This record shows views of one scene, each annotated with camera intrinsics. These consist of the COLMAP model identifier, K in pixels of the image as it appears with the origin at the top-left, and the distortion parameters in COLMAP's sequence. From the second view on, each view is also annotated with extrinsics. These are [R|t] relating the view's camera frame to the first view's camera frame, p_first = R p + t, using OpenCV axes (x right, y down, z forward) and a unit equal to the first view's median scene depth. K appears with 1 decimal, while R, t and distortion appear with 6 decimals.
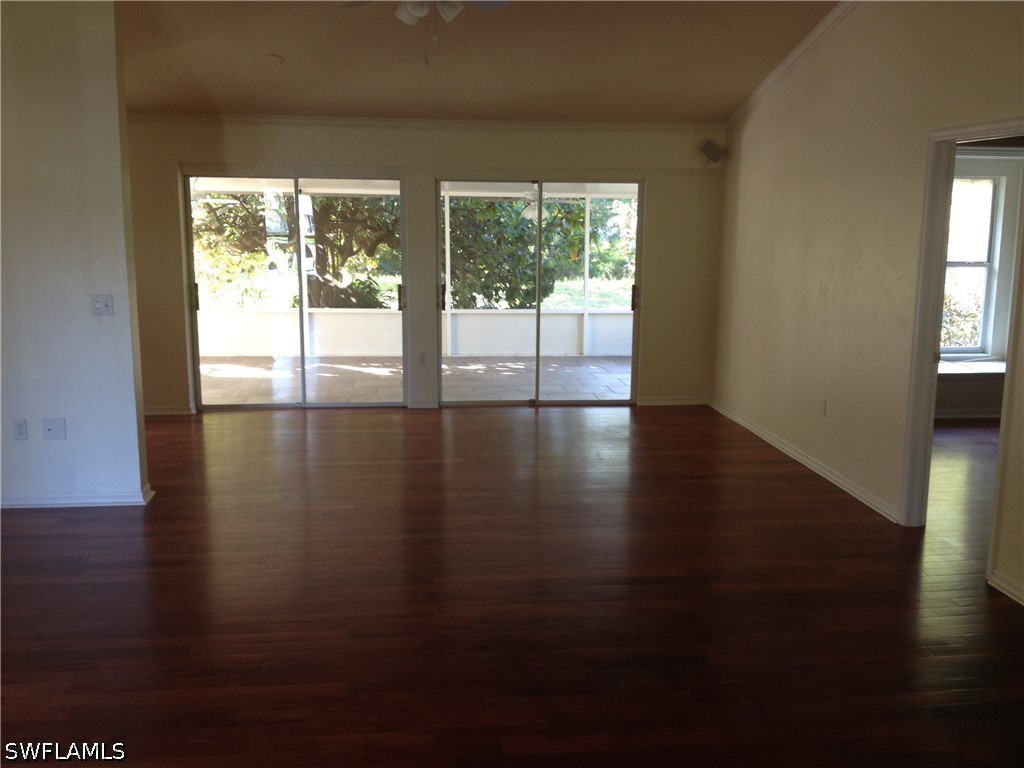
lens RADIAL K [[1000.5, 0, 512.0], [0, 1000.5, 384.0], [0, 0, 1]] dist [0.253561, -0.672220]
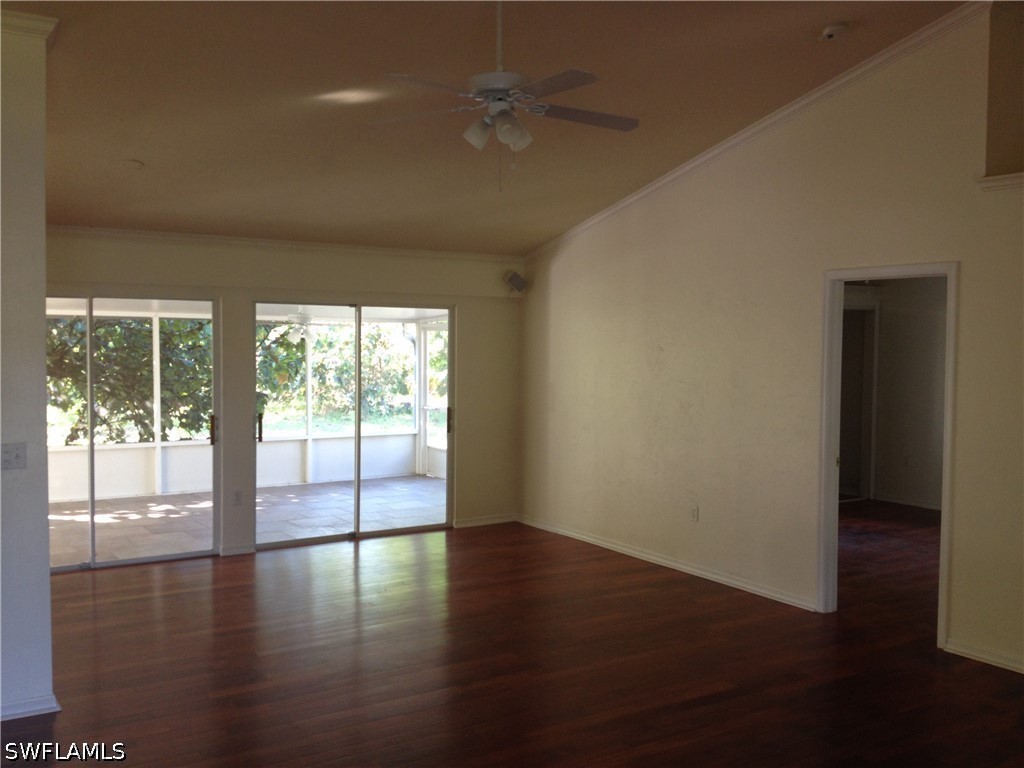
lens RADIAL K [[1000.5, 0, 512.0], [0, 1000.5, 384.0], [0, 0, 1]] dist [0.253561, -0.672220]
pose [[0.890447, -0.022626, 0.454523, -0.276402], [0.076323, 0.992042, -0.100141, -0.016054], [-0.448640, 0.123861, 0.885088, 0.079820]]
